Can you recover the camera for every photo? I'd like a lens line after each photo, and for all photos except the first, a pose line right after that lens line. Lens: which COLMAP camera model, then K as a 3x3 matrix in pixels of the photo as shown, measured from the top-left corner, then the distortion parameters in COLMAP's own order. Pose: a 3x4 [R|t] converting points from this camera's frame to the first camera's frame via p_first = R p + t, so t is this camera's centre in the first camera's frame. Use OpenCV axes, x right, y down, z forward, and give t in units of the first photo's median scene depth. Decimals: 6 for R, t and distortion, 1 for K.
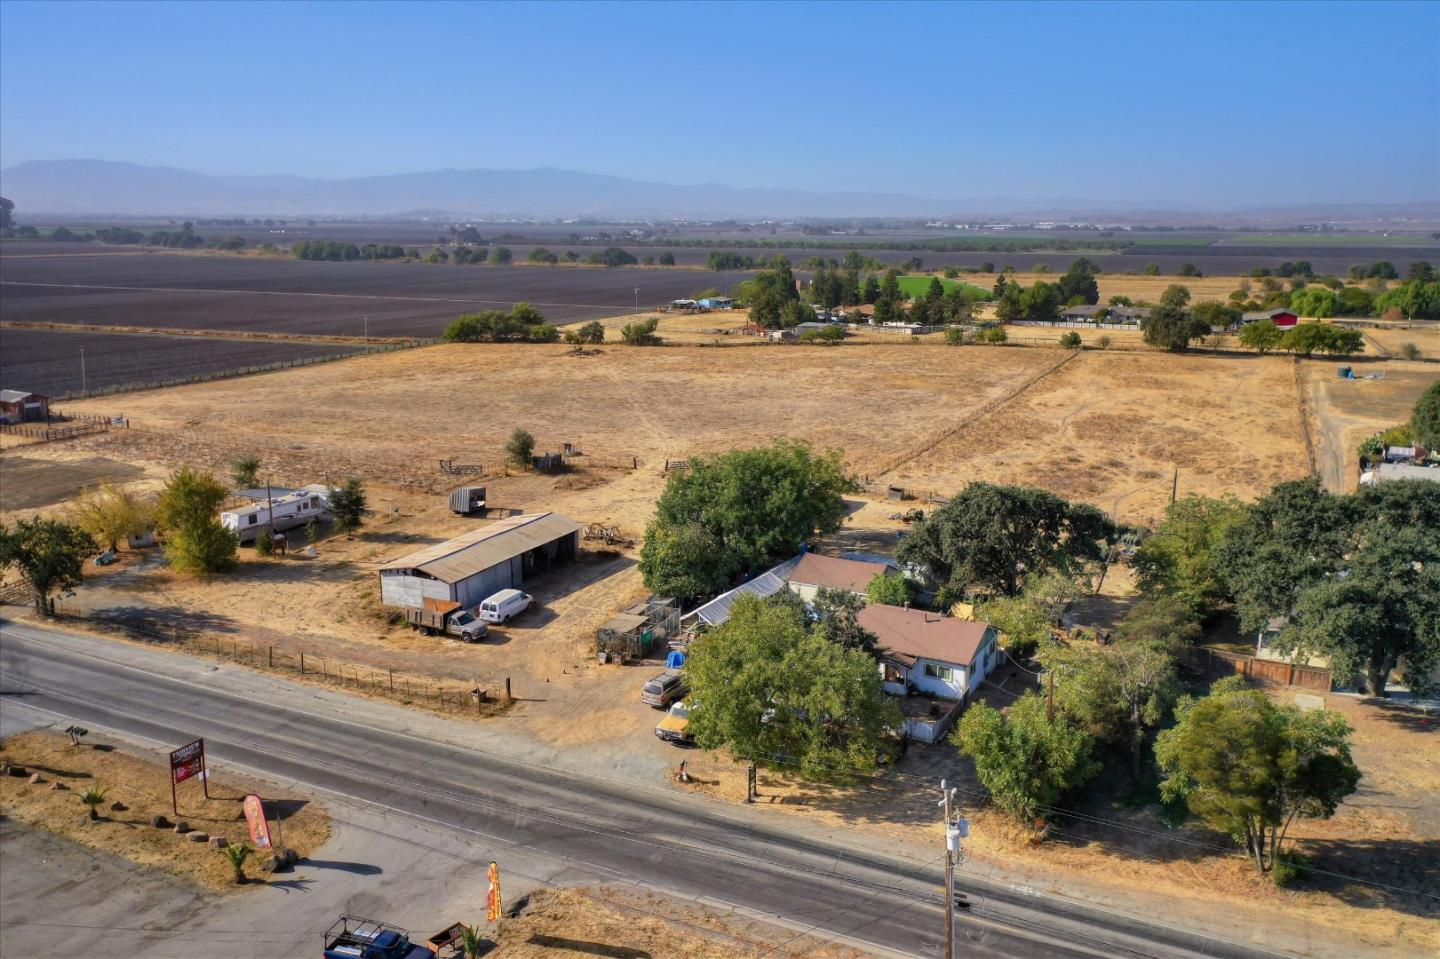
lens RADIAL K [[1144.1, 0, 713.7], [0, 1144.1, 479.2], [0, 0, 1]] dist [0.013418, 0.005039]
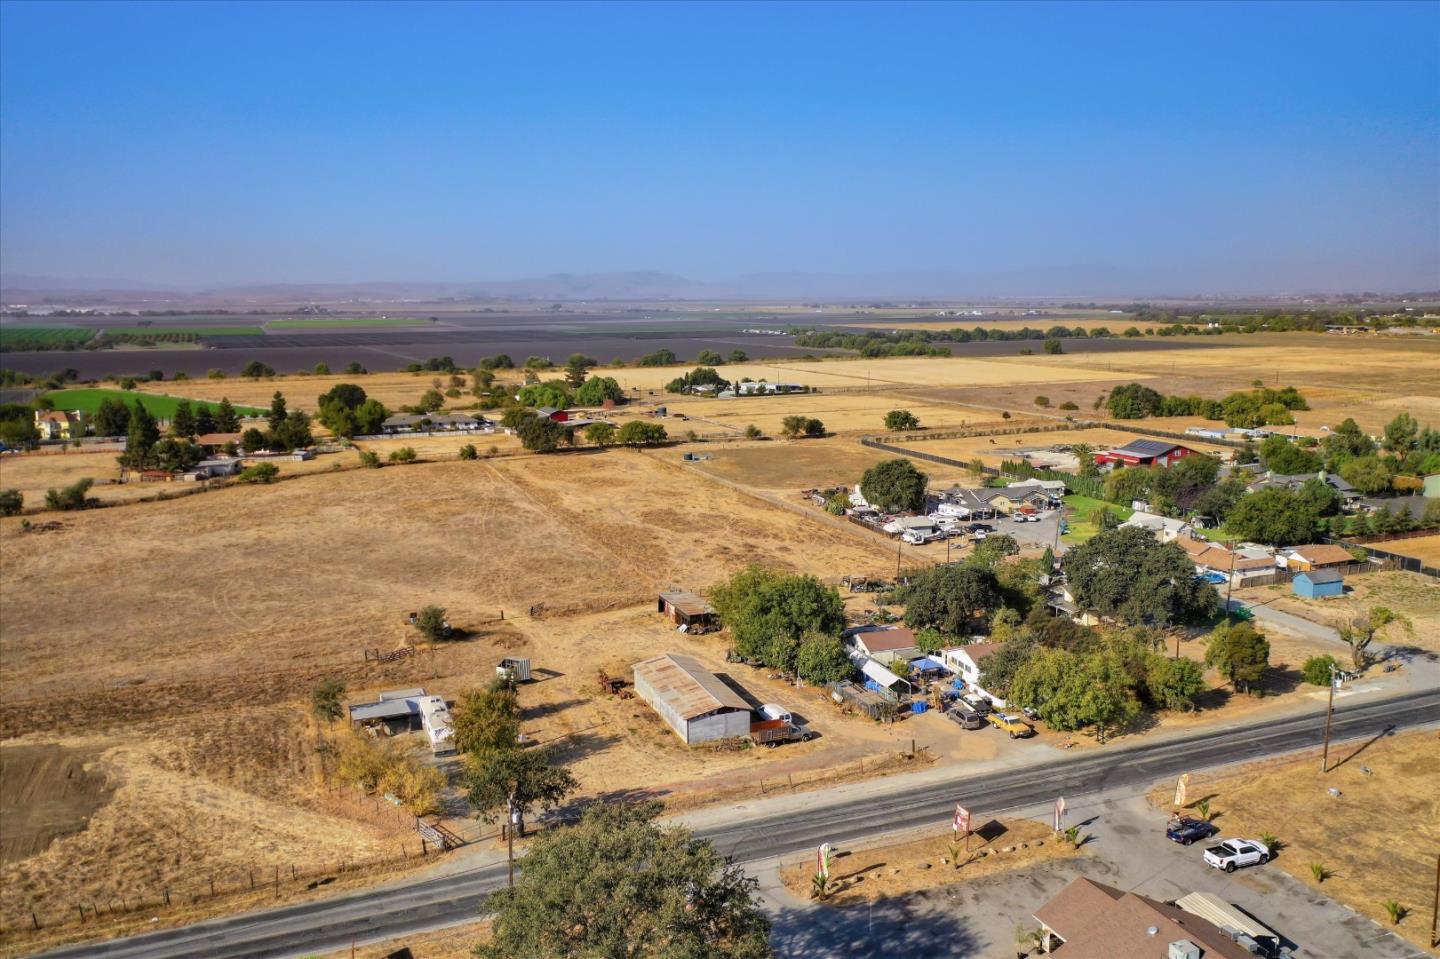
lens RADIAL K [[1144.1, 0, 711.7], [0, 1144.1, 474.7], [0, 0, 1]] dist [0.013418, 0.005039]
pose [[0.670560, -0.123281, 0.731540, -1.030249], [0.173243, 0.984853, 0.007168, -0.171018], [-0.721343, 0.121928, 0.681760, 0.057250]]
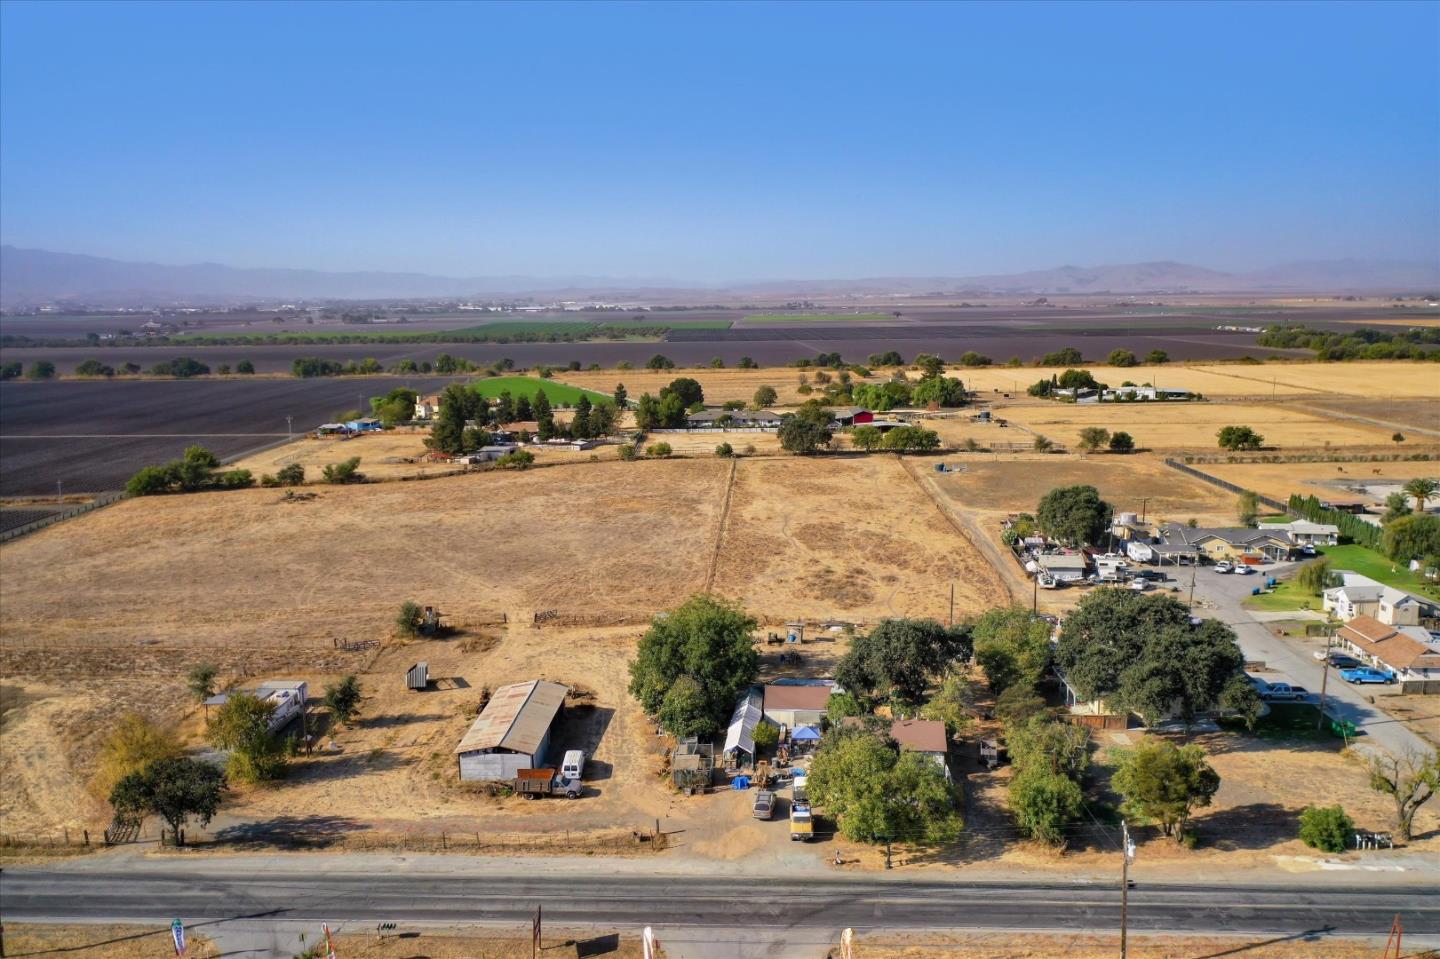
lens RADIAL K [[1144.1, 0, 712.0], [0, 1144.1, 478.3], [0, 0, 1]] dist [0.013418, 0.005039]
pose [[0.918286, -0.078313, 0.388094, -0.428508], [0.103598, 0.993618, -0.044626, -0.110693], [-0.382122, 0.081185, 0.920539, -0.208491]]
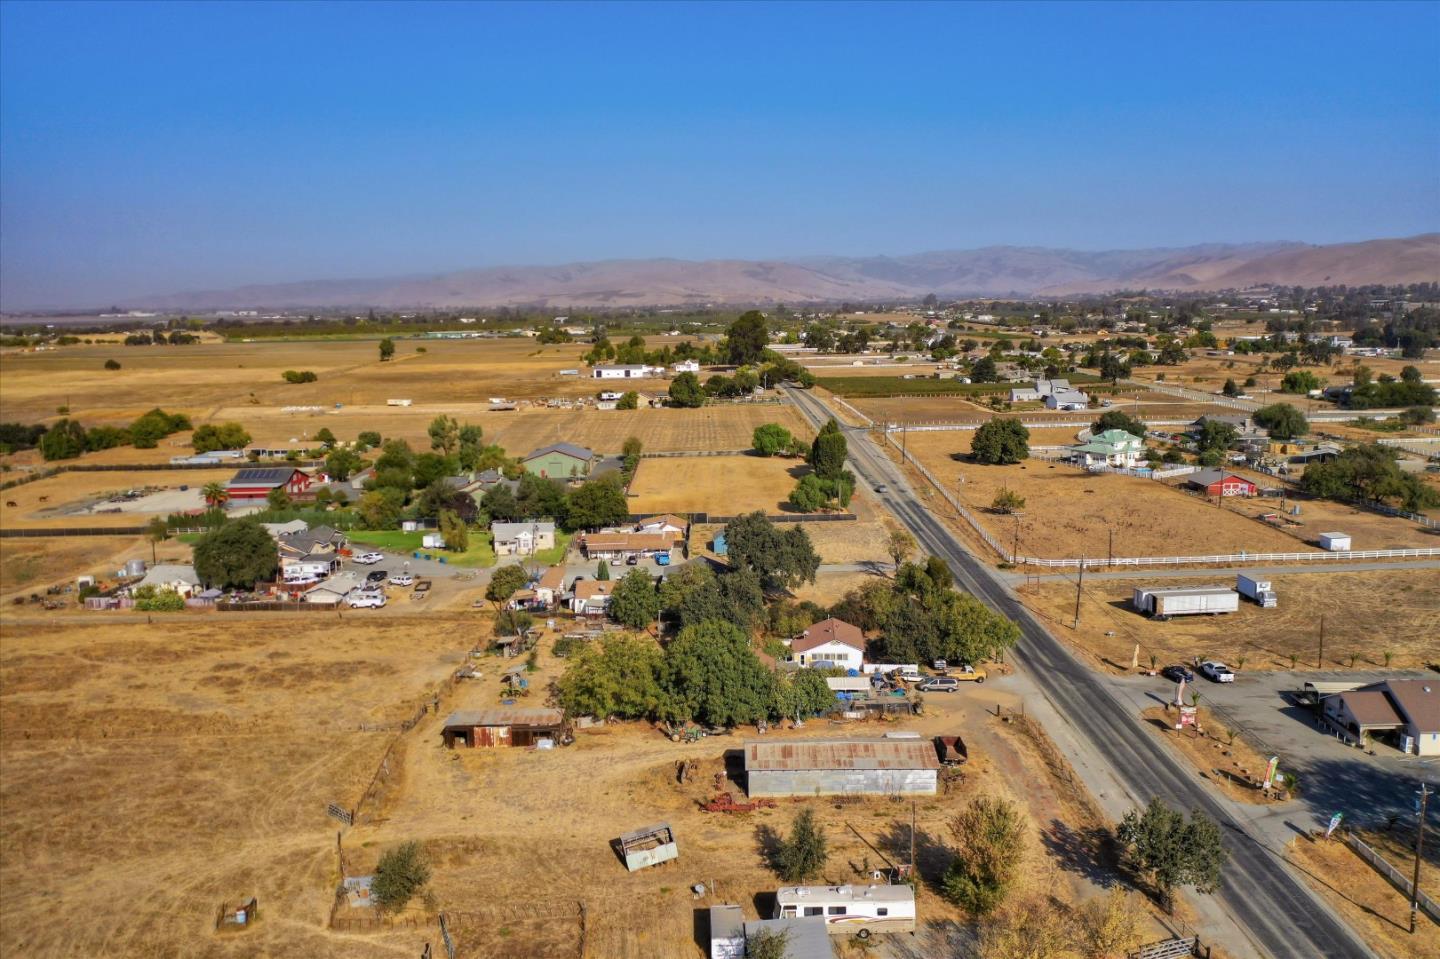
lens RADIAL K [[1144.1, 0, 715.4], [0, 1144.1, 479.8], [0, 0, 1]] dist [0.013418, 0.005039]
pose [[-0.441154, -0.137816, 0.886786, -1.050747], [0.212056, 0.944148, 0.252224, -0.482816], [-0.872018, 0.299318, -0.387290, 1.370686]]
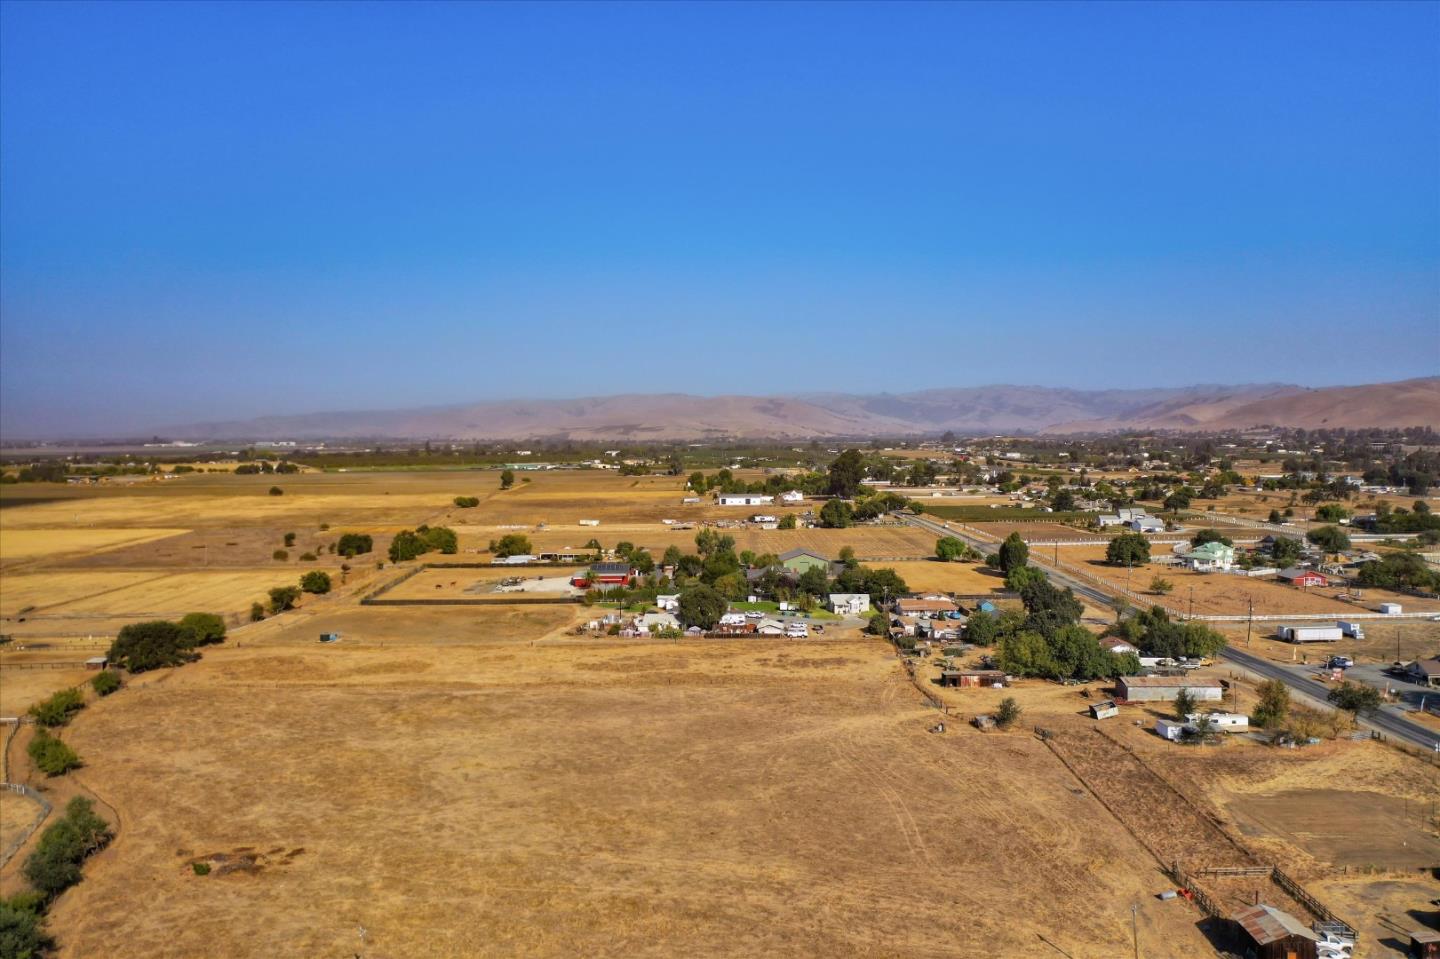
lens RADIAL K [[1144.1, 0, 718.4], [0, 1144.1, 477.8], [0, 0, 1]] dist [0.013418, 0.005039]
pose [[-0.442129, -0.036961, 0.896190, -1.719499], [0.203029, 0.969094, 0.140131, -0.785688], [-0.873671, 0.243909, -0.420960, 2.472775]]
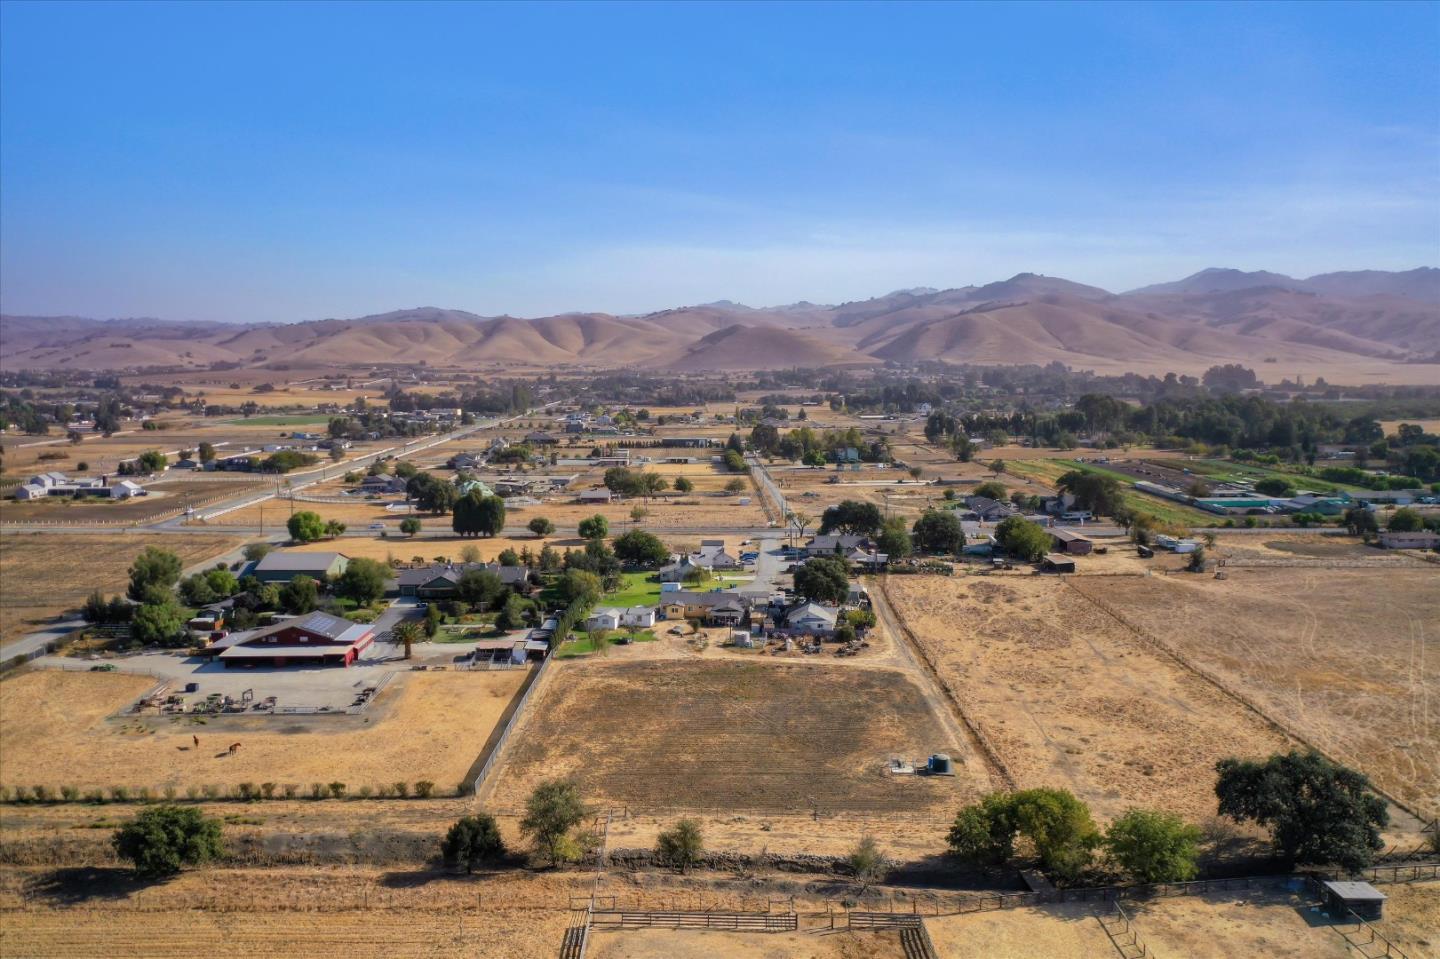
lens RADIAL K [[1144.1, 0, 714.6], [0, 1144.1, 480.3], [0, 0, 1]] dist [0.013418, 0.005039]
pose [[-0.908002, 0.039627, -0.417087, 2.100681], [-0.093827, 0.950999, 0.294615, -0.969345], [0.408324, 0.306645, -0.859791, 3.281773]]
